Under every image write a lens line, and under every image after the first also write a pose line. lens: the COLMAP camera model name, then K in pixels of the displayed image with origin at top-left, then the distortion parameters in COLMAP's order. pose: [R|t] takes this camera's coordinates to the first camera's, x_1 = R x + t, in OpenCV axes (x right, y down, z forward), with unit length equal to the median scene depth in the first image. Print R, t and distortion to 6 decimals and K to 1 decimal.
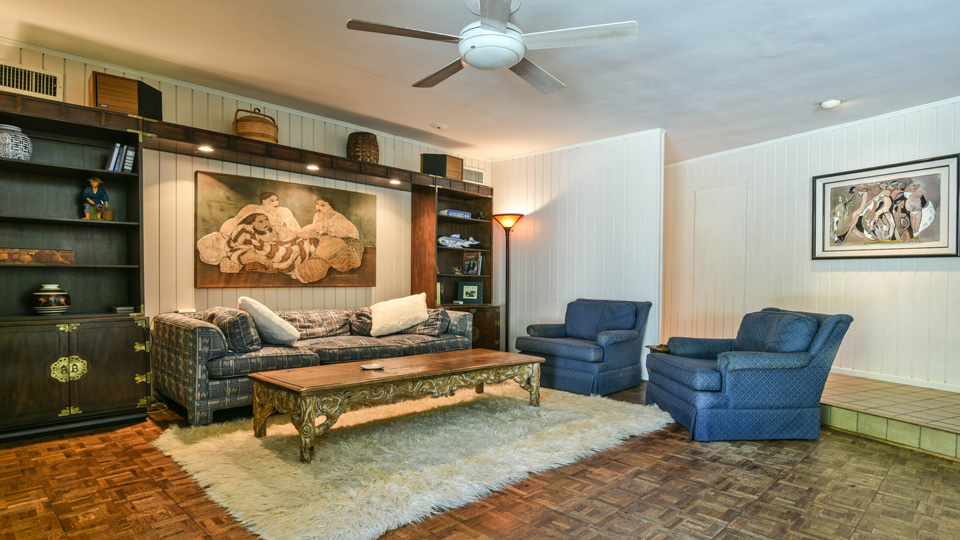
lens RADIAL K [[505.6, 0, 502.4], [0, 505.6, 288.5], [0, 0, 1]] dist [-0.007534, -0.001224]
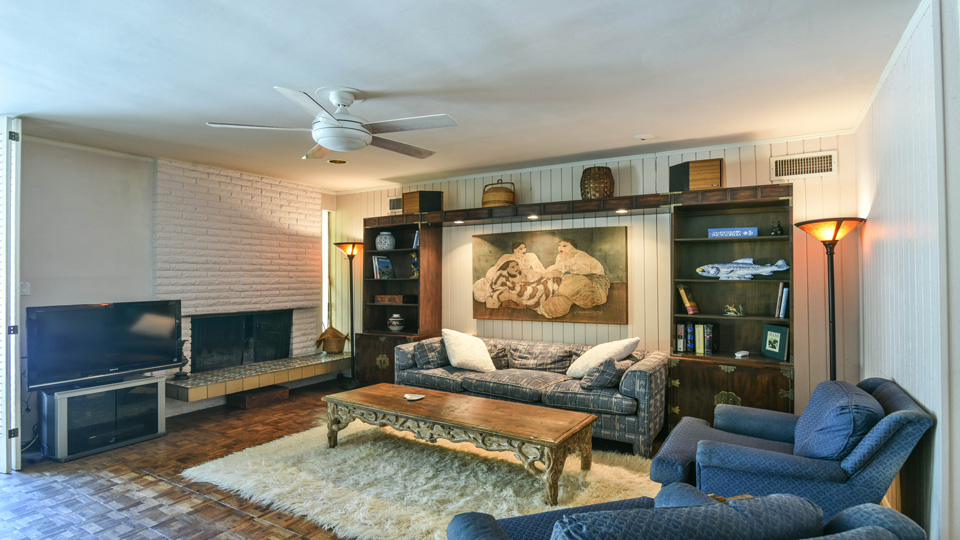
lens RADIAL K [[505.6, 0, 481.3], [0, 505.6, 270.0], [0, 0, 1]] dist [-0.007534, -0.001224]
pose [[0.232684, -0.031343, -0.972047, 0.677915], [-0.019426, 0.999131, -0.036867, -0.074697], [0.972358, 0.027461, 0.231873, 0.610190]]
